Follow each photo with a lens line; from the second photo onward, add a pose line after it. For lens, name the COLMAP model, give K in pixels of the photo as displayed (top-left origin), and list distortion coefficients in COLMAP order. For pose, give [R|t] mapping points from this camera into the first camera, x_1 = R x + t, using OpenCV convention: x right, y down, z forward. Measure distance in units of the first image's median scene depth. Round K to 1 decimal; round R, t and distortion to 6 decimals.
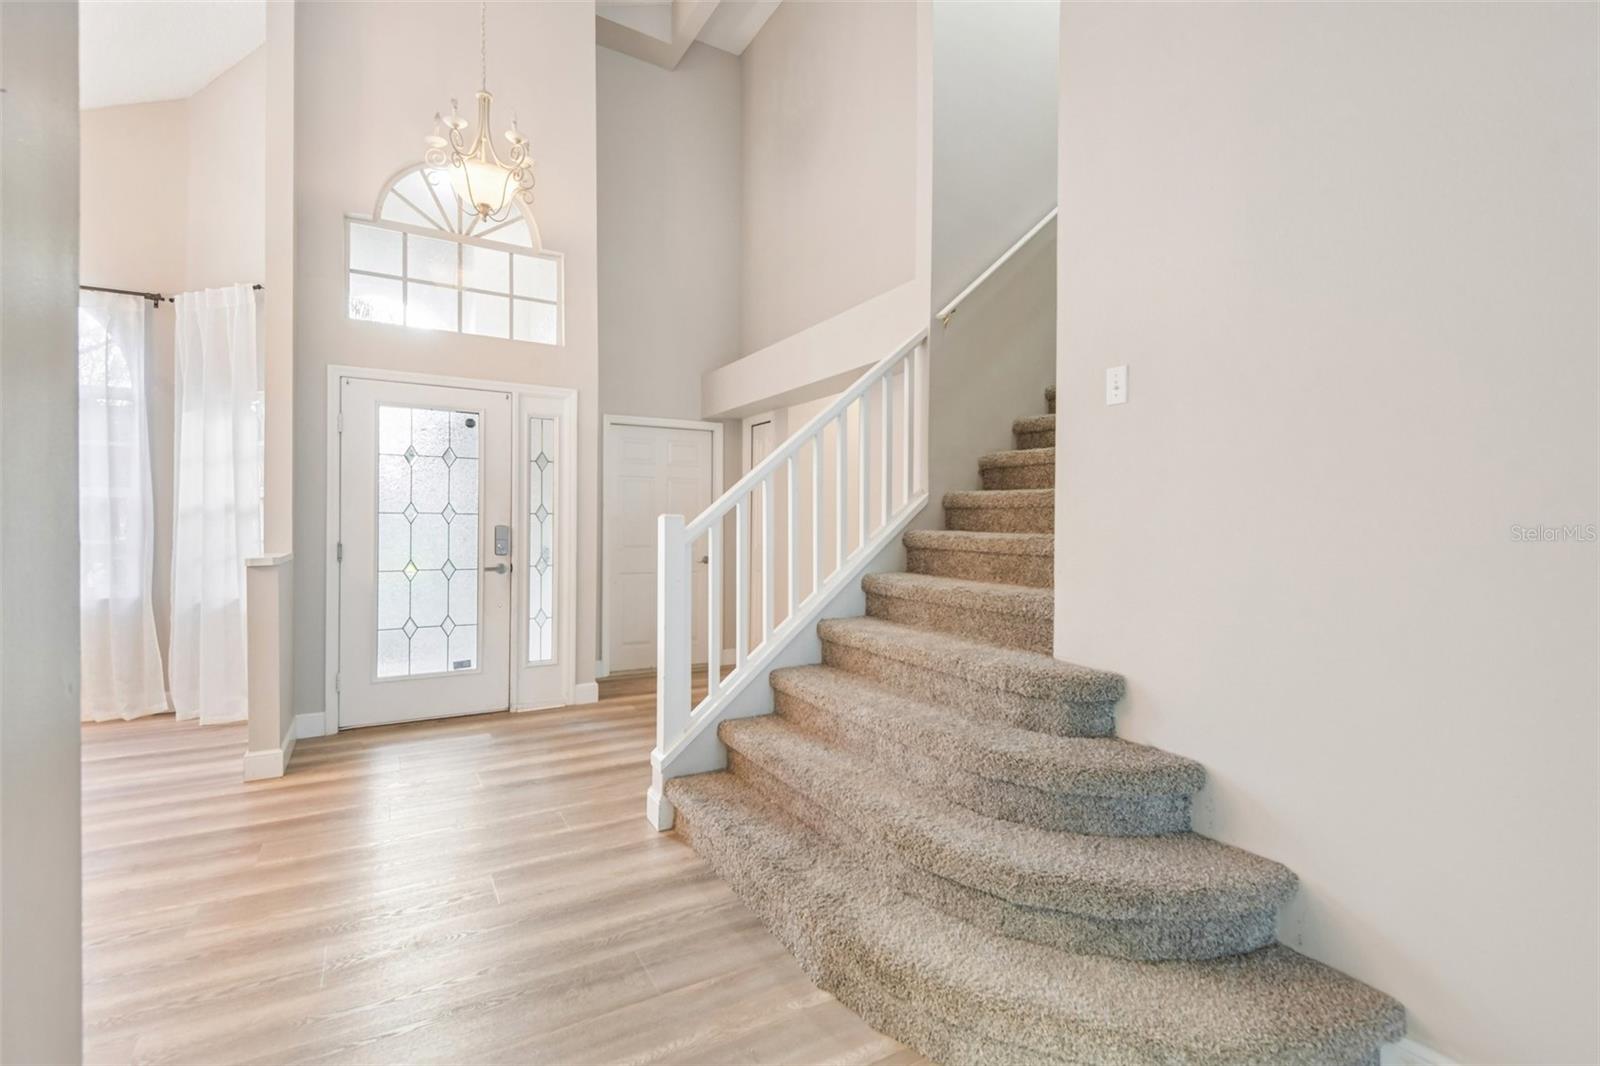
lens RADIAL K [[732.6, 0, 803.5], [0, 732.6, 530.3], [0, 0, 1]] dist [0.017981, -0.006731]
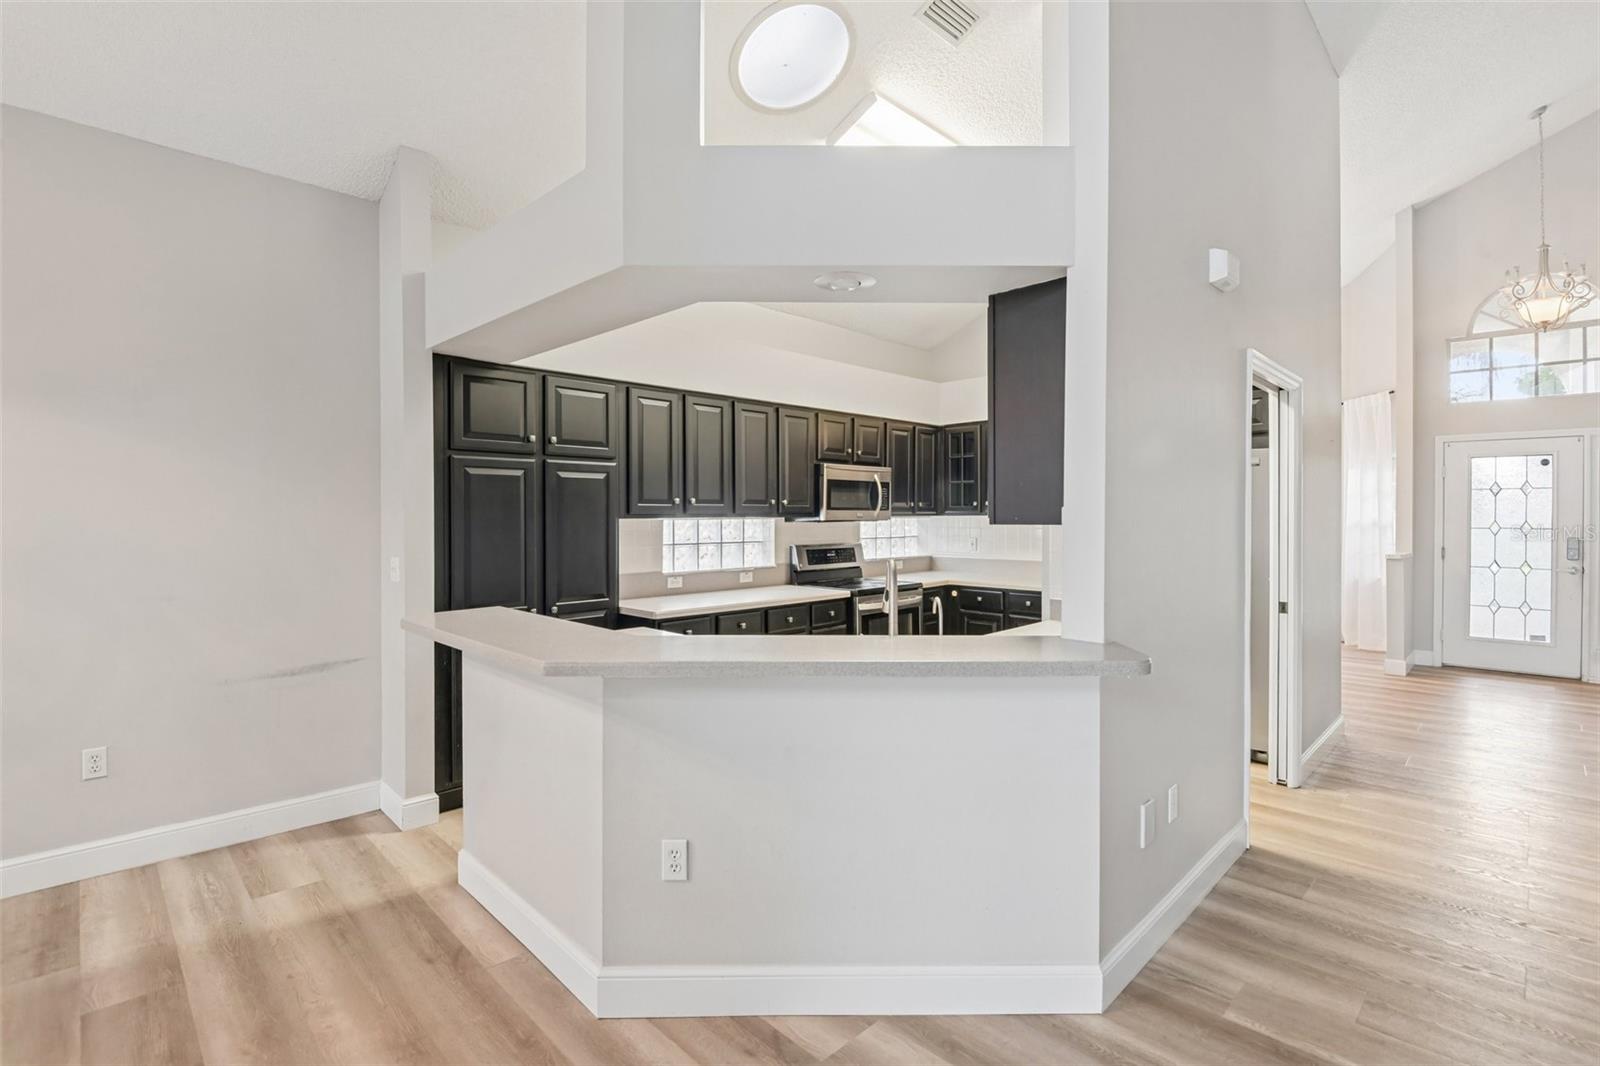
lens RADIAL K [[741.4, 0, 807.3], [0, 741.4, 518.8], [0, 0, 1]] dist [-0.018739, -0.002126]
pose [[0.260732, -0.002837, -0.965407, 0.492878], [-0.005306, 0.999976, -0.004371, -0.027493], [0.965397, 0.006262, 0.260710, -0.678567]]
